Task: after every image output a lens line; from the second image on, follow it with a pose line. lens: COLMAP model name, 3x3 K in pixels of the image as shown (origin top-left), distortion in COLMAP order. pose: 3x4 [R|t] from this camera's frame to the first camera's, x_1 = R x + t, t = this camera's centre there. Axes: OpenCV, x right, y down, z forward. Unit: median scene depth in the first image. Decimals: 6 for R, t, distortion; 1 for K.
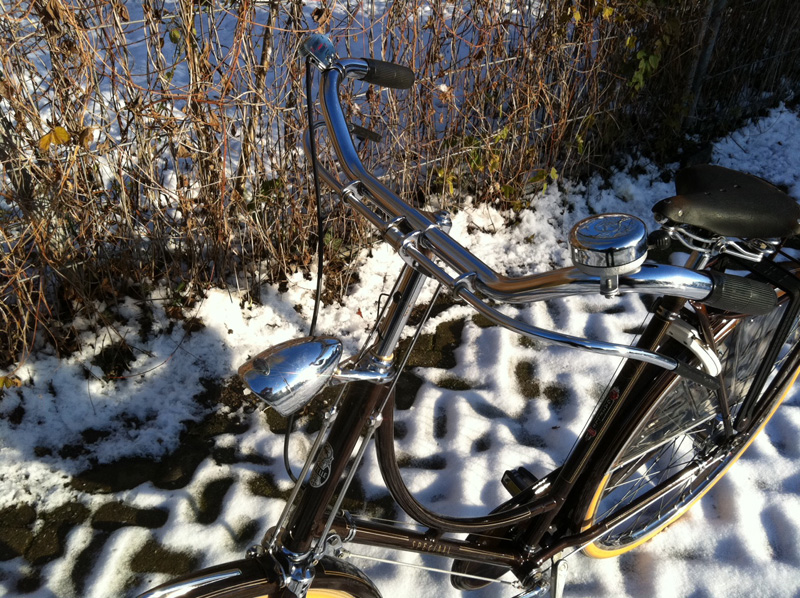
lens RADIAL K [[706.2, 0, 388.9], [0, 706.2, 302.8], [0, 0, 1]] dist [0.088416, -0.167024]
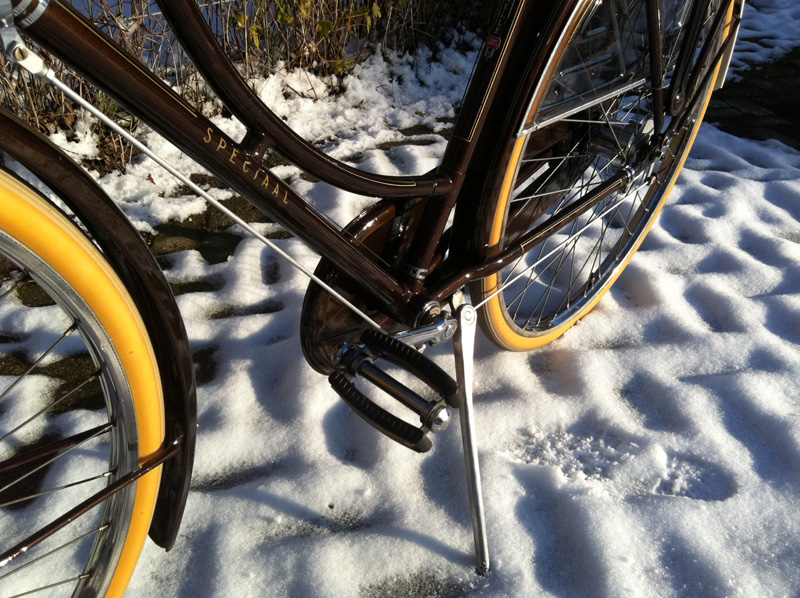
lens RADIAL K [[725.0, 0, 387.2], [0, 725.0, 298.6], [0, 0, 1]] dist [0.060577, -0.190781]
pose [[0.967507, -0.114230, 0.225570, 0.010982], [0.121471, 0.992424, -0.018438, 0.159095], [-0.221755, 0.045239, 0.974052, 0.163527]]
